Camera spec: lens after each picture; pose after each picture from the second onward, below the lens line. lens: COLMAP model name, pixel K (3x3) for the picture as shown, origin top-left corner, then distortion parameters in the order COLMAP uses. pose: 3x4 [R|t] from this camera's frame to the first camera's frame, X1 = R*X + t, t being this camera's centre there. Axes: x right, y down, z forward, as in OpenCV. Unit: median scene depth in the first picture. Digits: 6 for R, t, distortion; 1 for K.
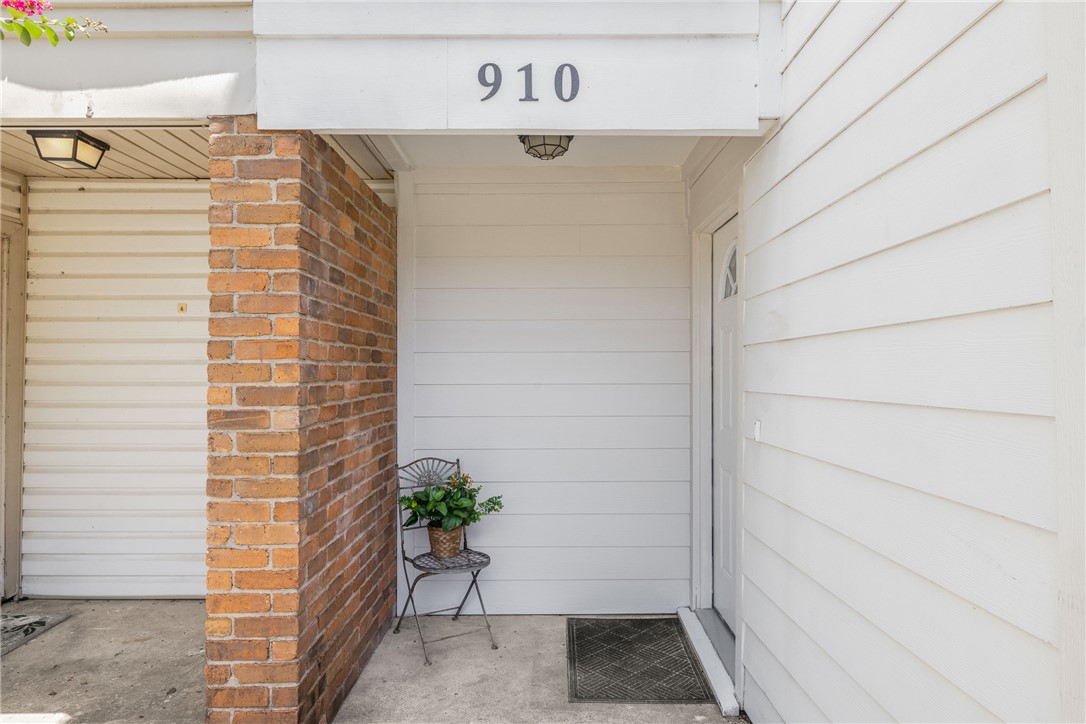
lens RADIAL K [[687.1, 0, 546.0], [0, 687.1, 360.0], [0, 0, 1]] dist [-0.002220, 0.000012]
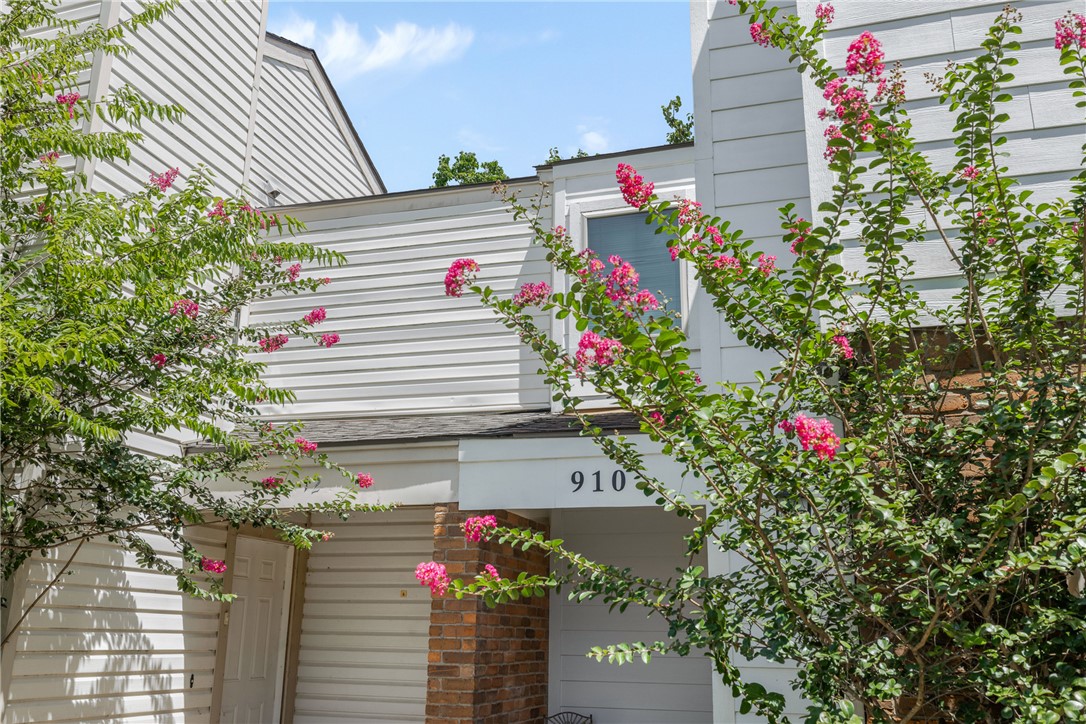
lens RADIAL K [[968.9, 0, 540.8], [0, 968.9, 361.8], [0, 0, 1]] dist [-0.004941, -0.001524]
pose [[0.953400, -0.065864, -0.294431, 0.593327], [-0.014288, 0.964929, -0.262121, -0.033643], [0.301369, 0.254113, 0.919023, -1.453195]]
